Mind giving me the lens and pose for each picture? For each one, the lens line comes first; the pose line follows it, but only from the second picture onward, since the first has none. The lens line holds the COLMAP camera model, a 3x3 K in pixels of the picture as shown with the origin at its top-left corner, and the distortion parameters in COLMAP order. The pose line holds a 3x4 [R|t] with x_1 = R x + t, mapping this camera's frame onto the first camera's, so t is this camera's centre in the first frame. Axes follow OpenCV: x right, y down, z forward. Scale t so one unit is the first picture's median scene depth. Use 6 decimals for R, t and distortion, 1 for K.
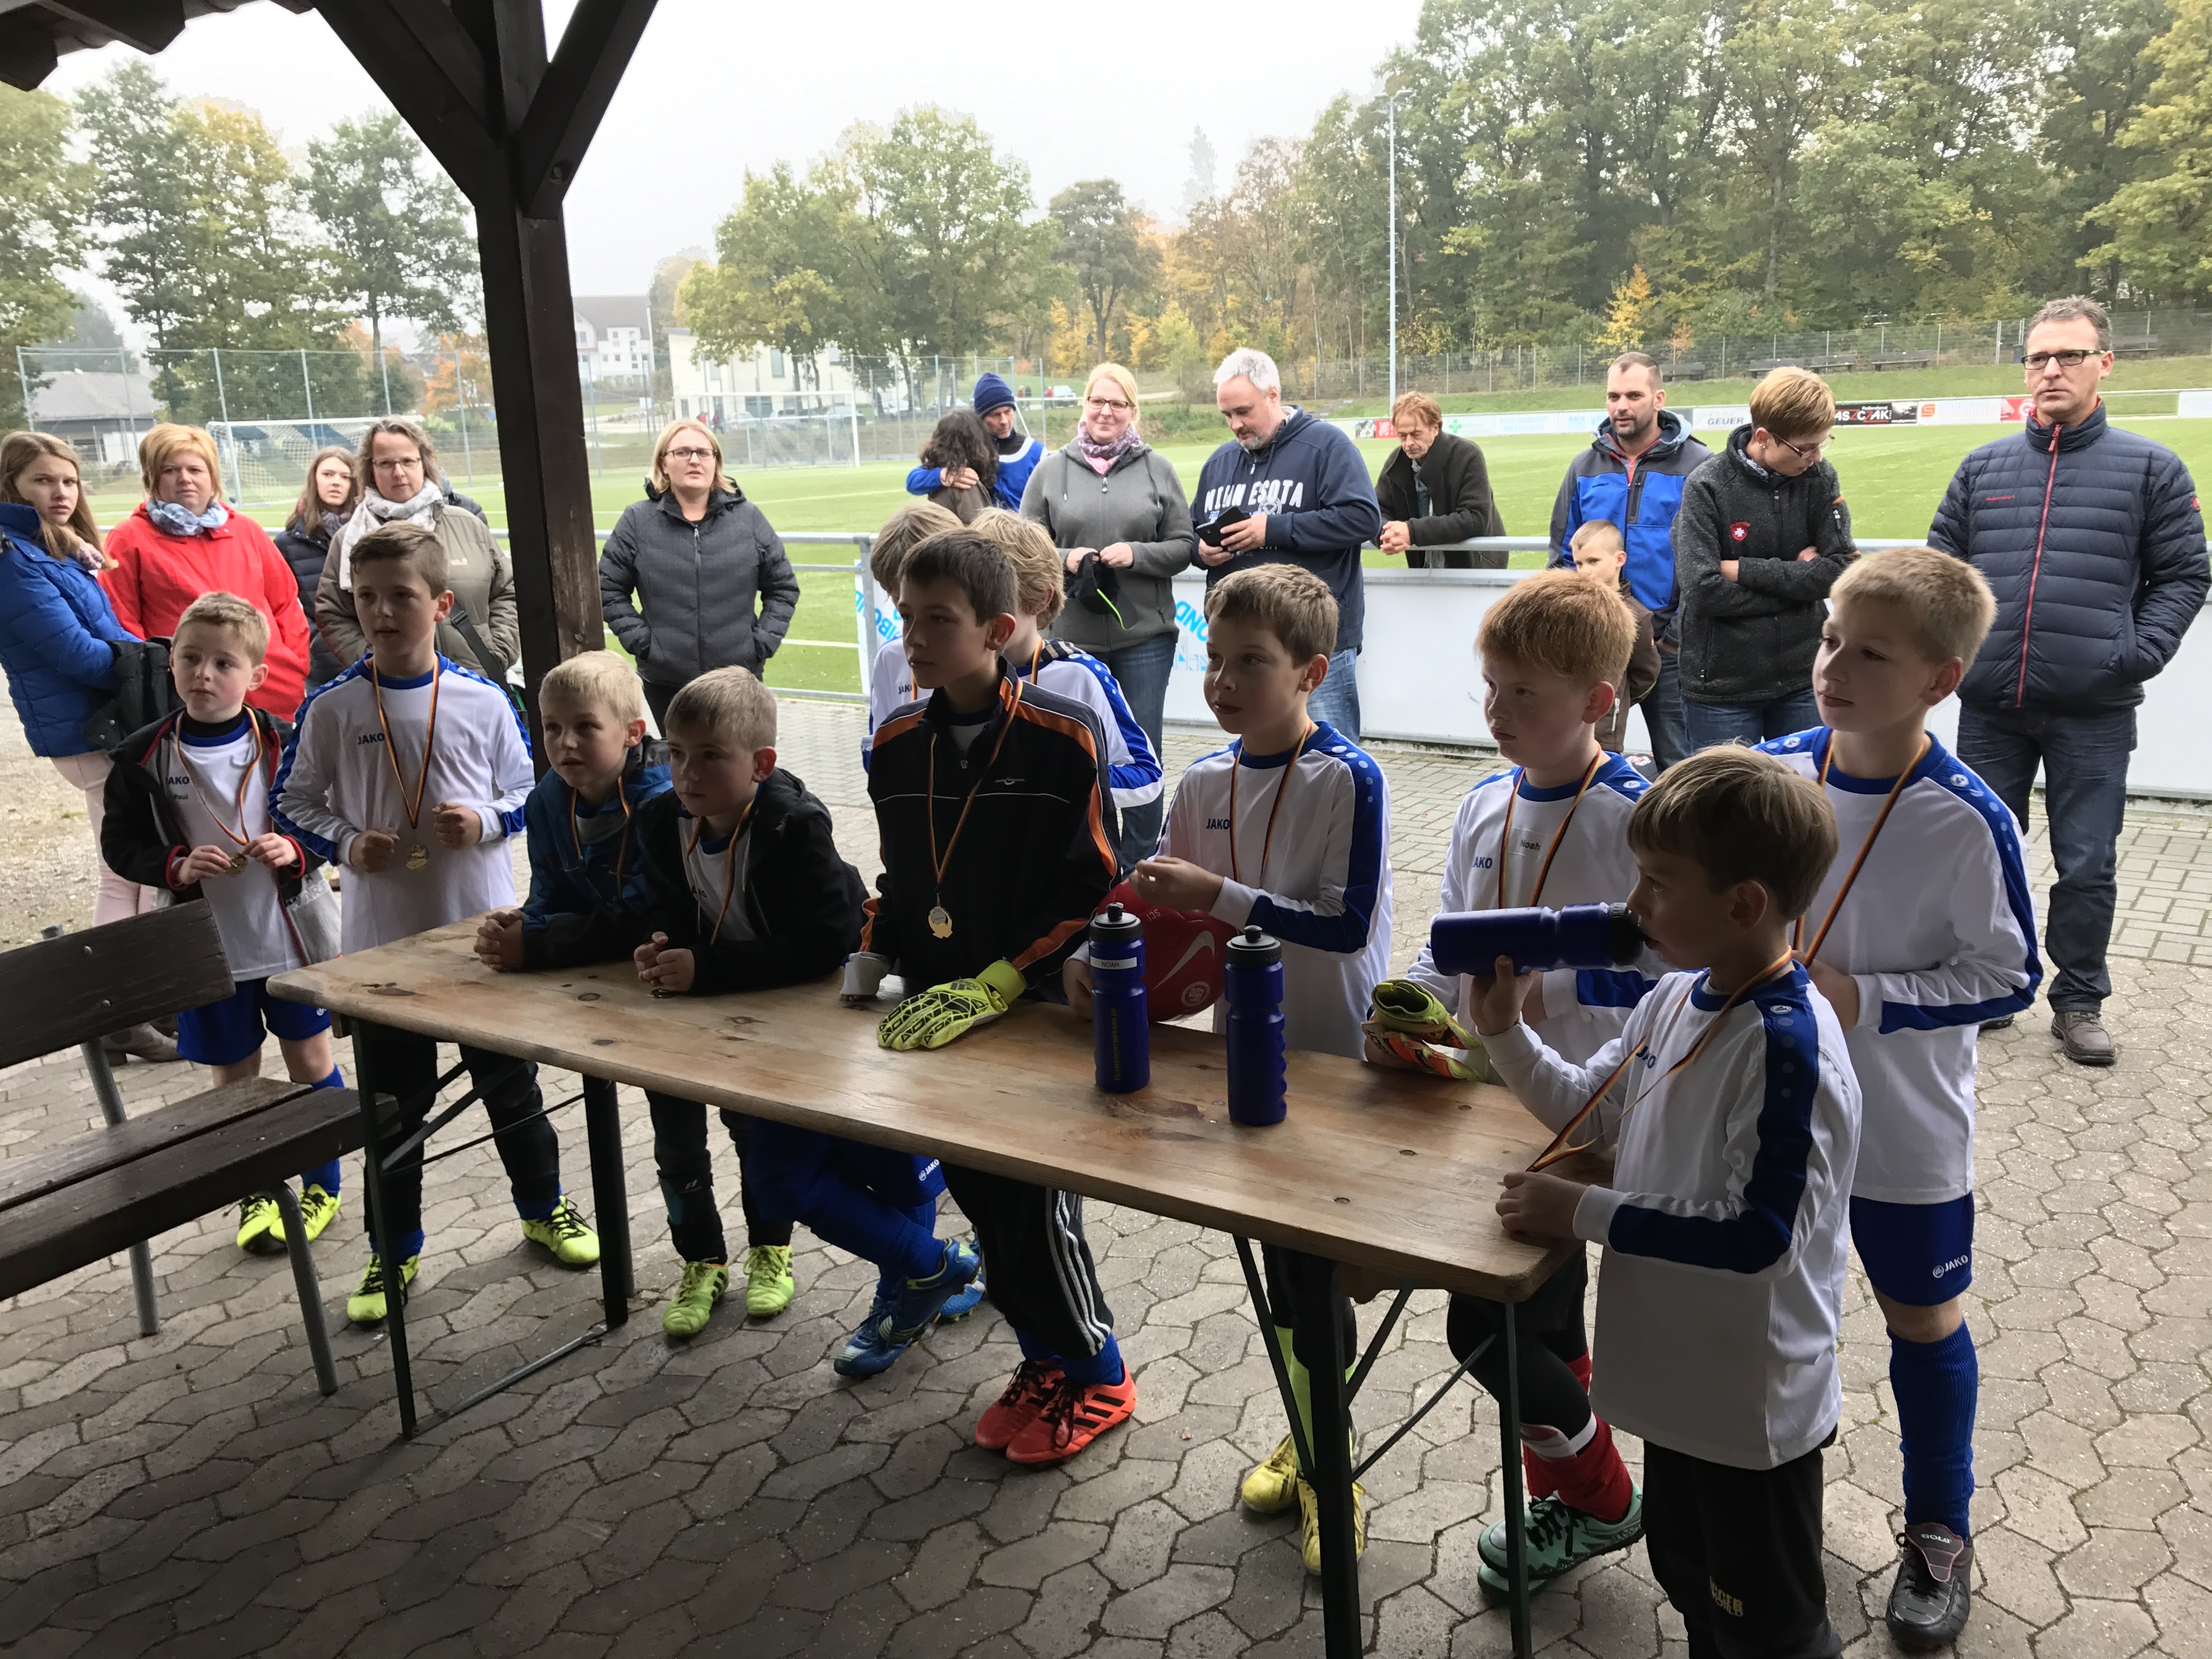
lens RADIAL K [[1807.0, 0, 1111.6], [0, 1807.0, 809.7], [0, 0, 1]] dist [0.020385, -0.016623]
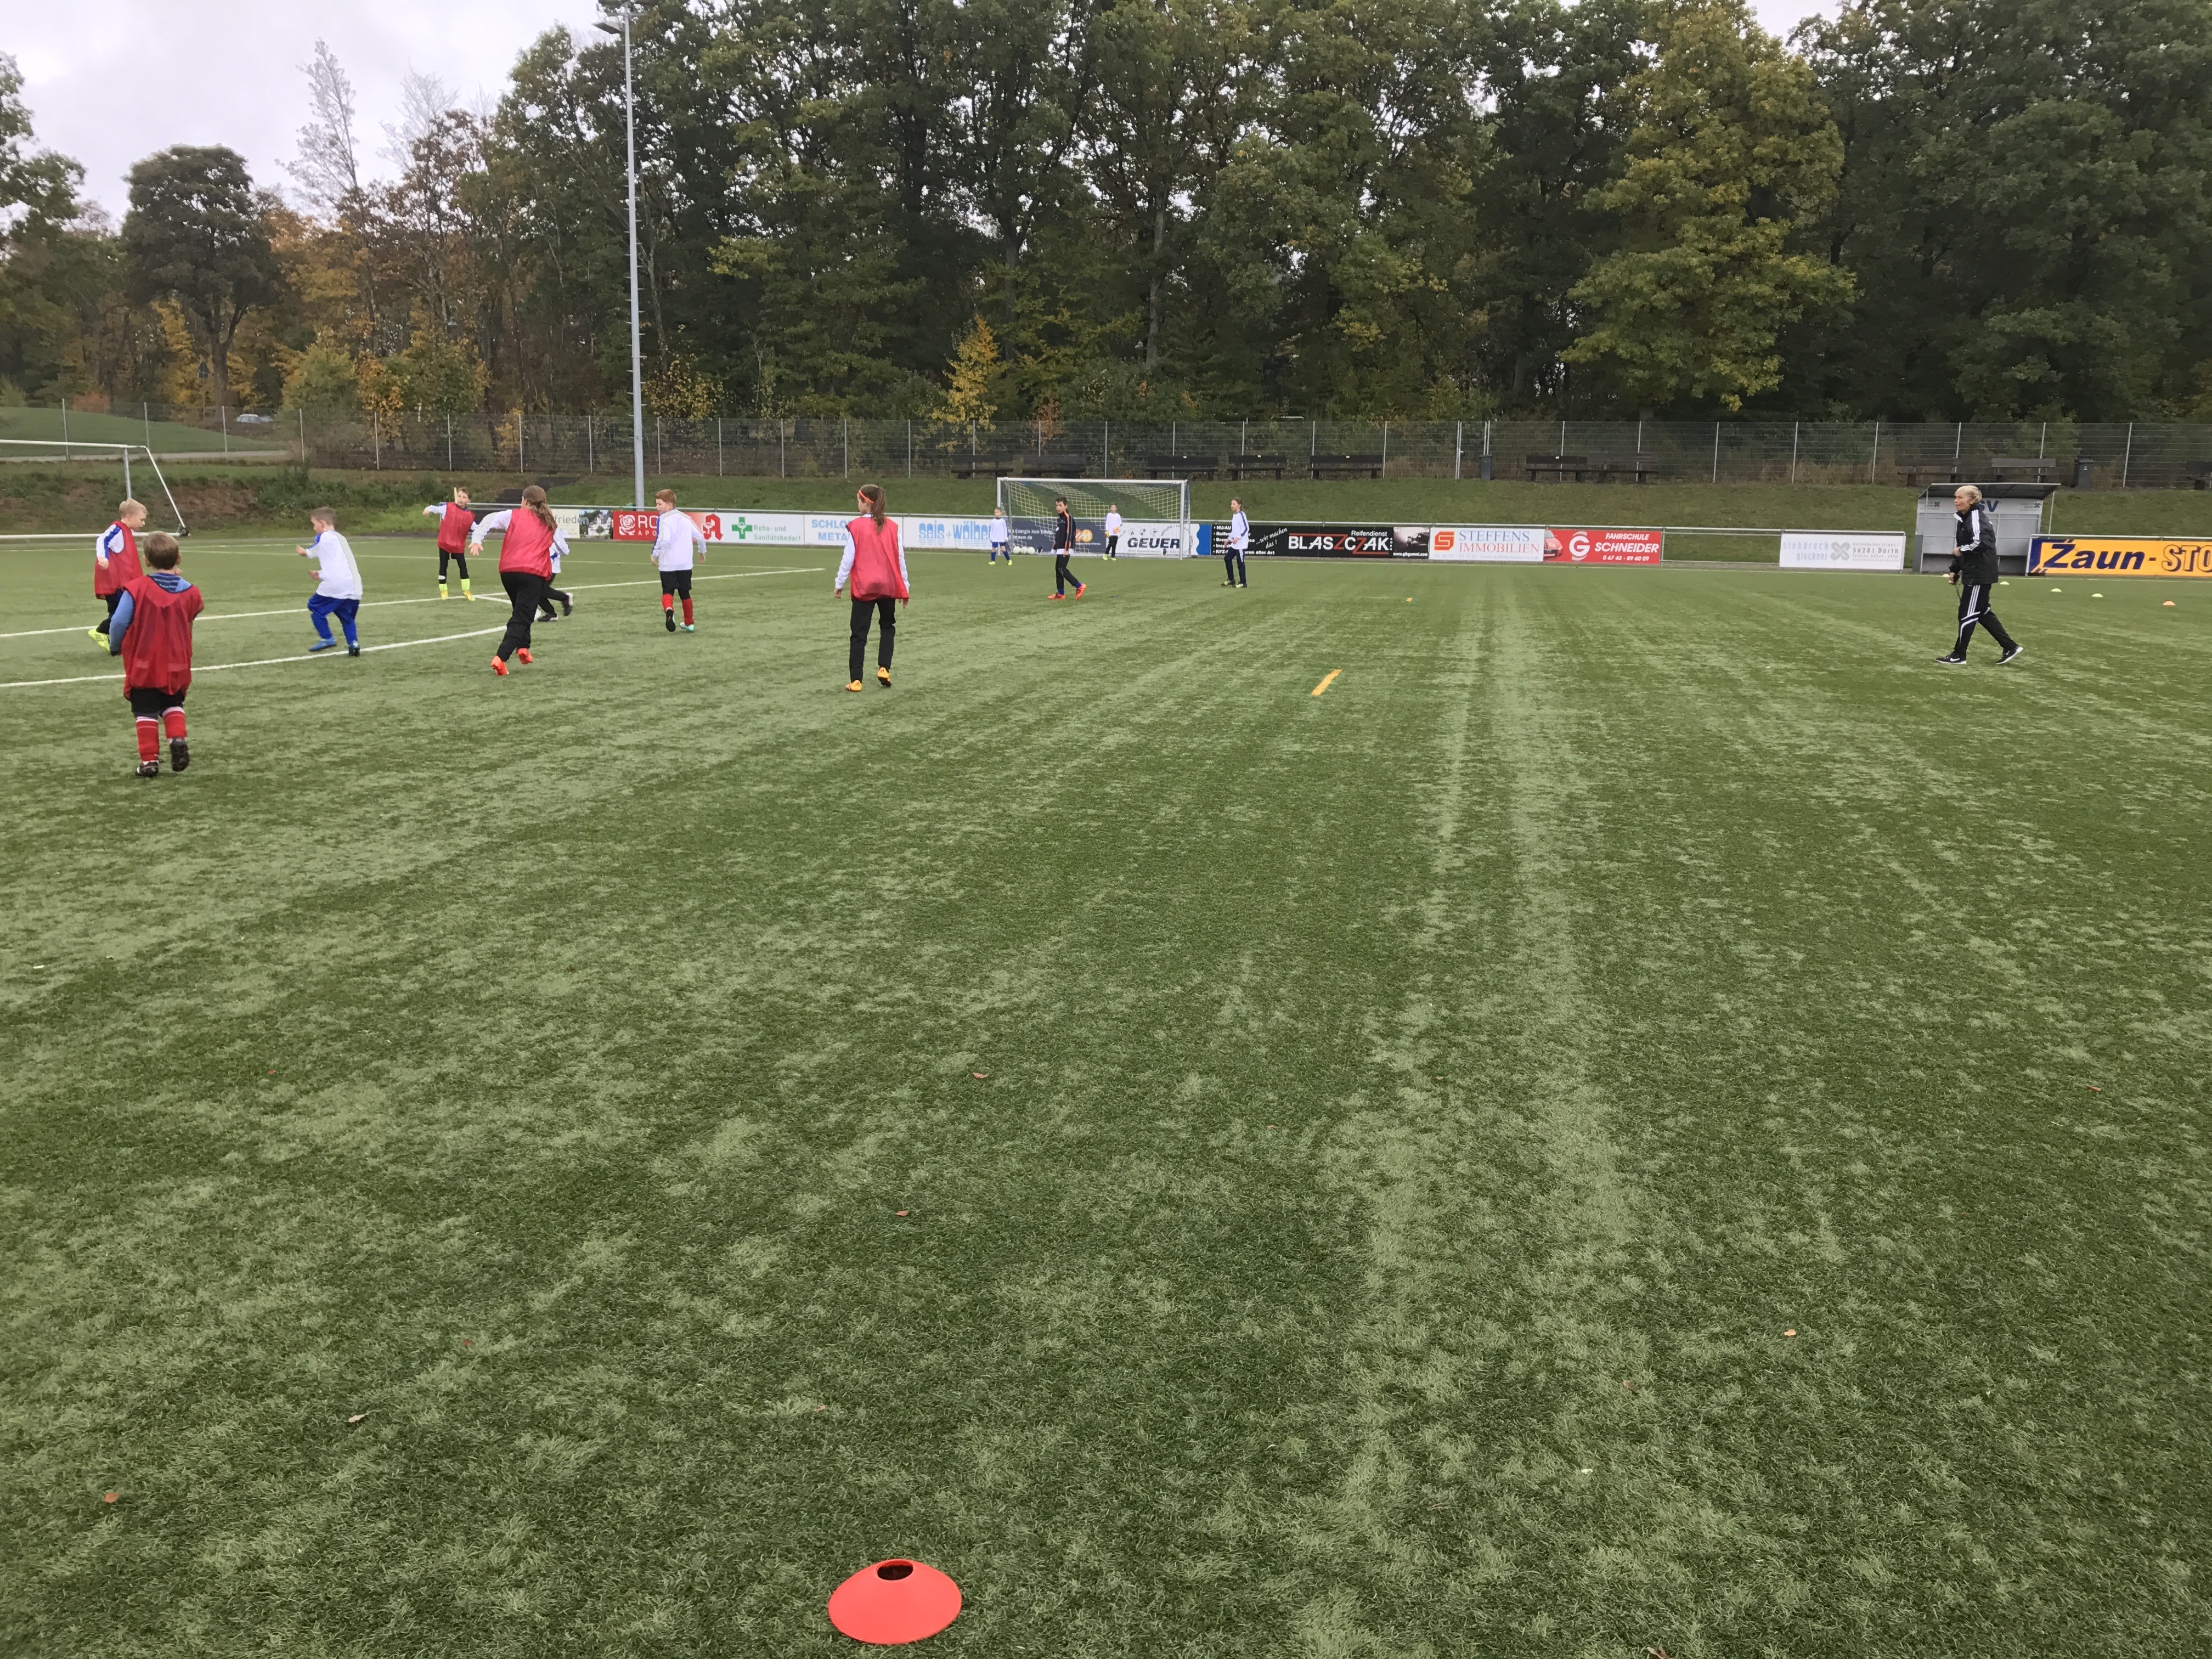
lens RADIAL K [[1807.0, 0, 1104.8], [0, 1807.0, 772.0], [0, 0, 1]] dist [0.020385, -0.016623]
pose [[0.920676, -0.006725, 0.390269, 0.081527], [0.032349, 0.997727, -0.059121, -0.116310], [-0.388984, 0.067056, 0.918801, 0.514663]]
